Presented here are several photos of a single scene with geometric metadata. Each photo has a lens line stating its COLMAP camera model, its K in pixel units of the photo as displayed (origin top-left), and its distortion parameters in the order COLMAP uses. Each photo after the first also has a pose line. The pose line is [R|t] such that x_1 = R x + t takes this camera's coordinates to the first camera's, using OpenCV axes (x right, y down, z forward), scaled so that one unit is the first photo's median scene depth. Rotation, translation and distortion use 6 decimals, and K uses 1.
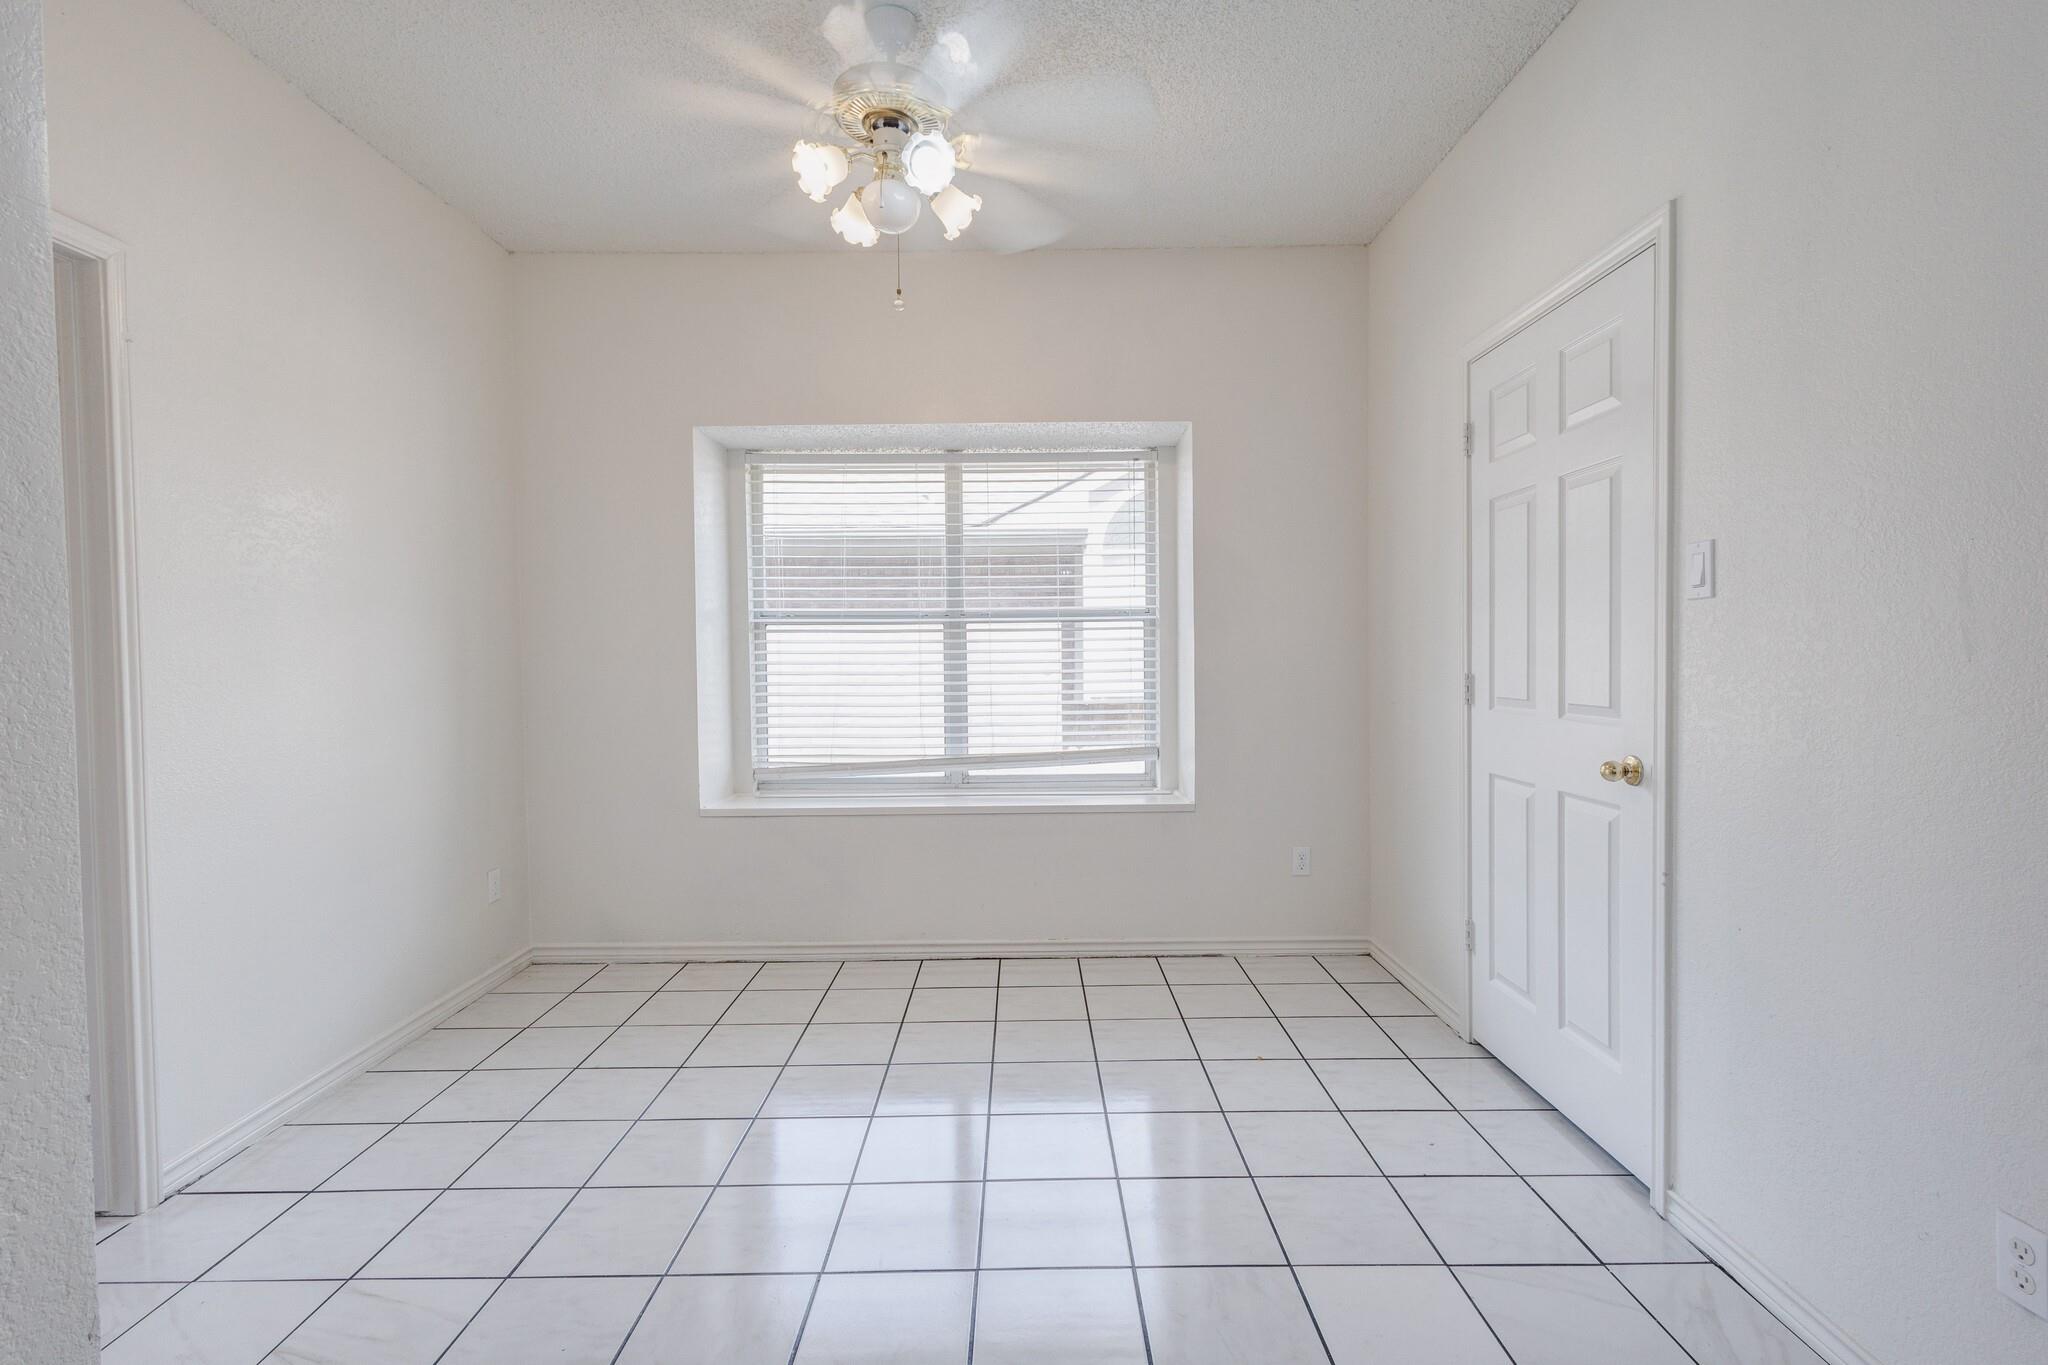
lens RADIAL K [[936.2, 0, 1024.0], [0, 936.2, 682.5], [0, 0, 1]] dist [0.014677, -0.006556]
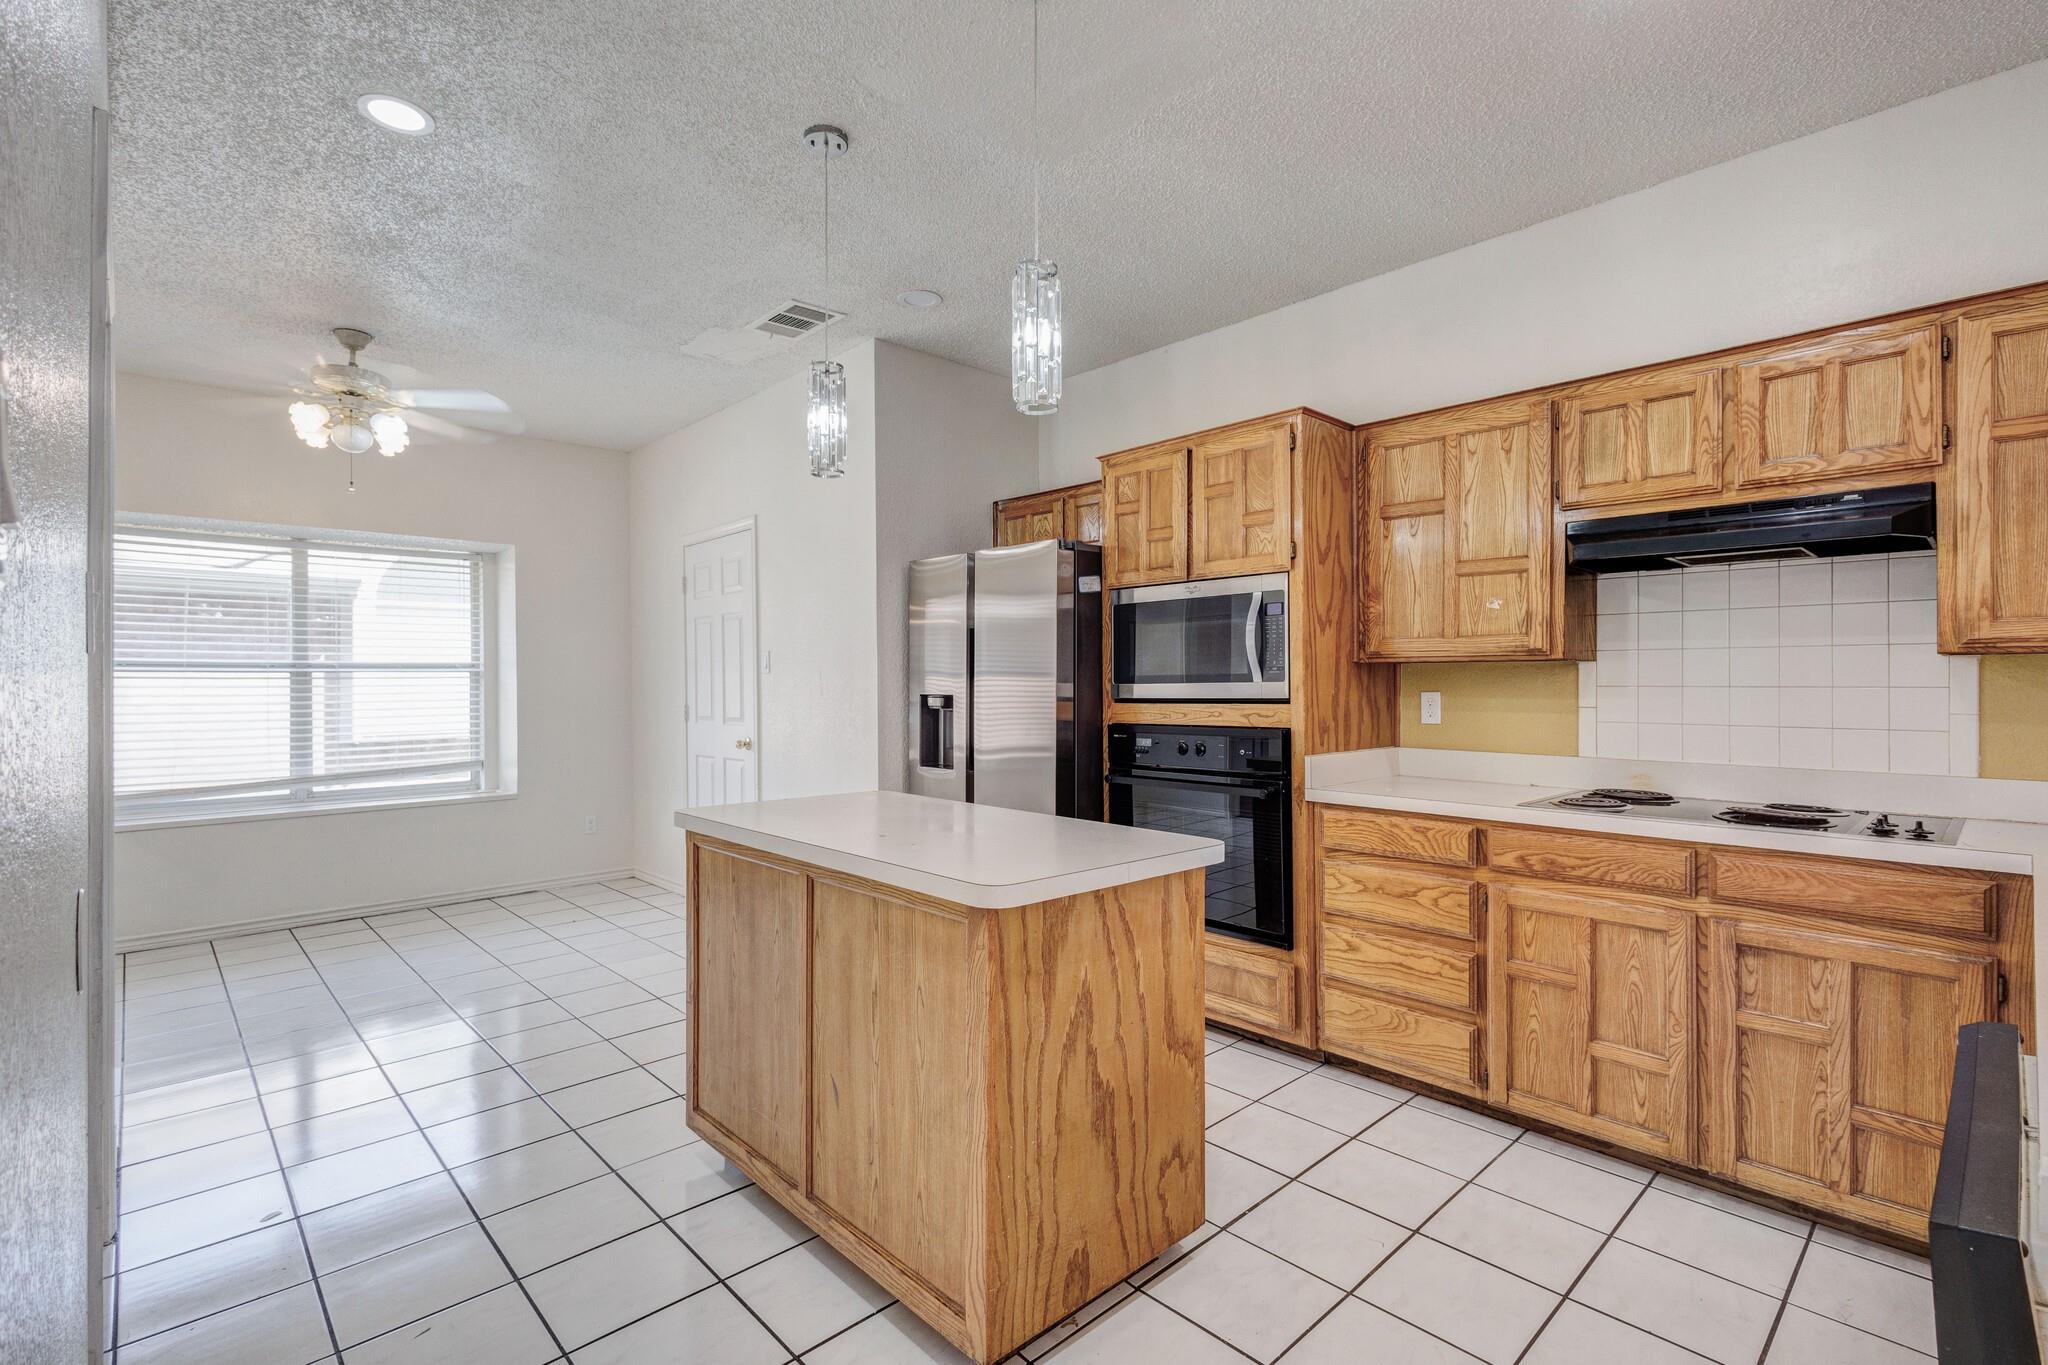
lens RADIAL K [[936.2, 0, 1024.0], [0, 936.2, 682.5], [0, 0, 1]] dist [0.014677, -0.006556]
pose [[0.726936, 0.005664, 0.686682, -0.241687], [0.024700, 0.999103, -0.034389, 0.019200], [-0.686261, 0.041960, 0.726144, -0.614977]]
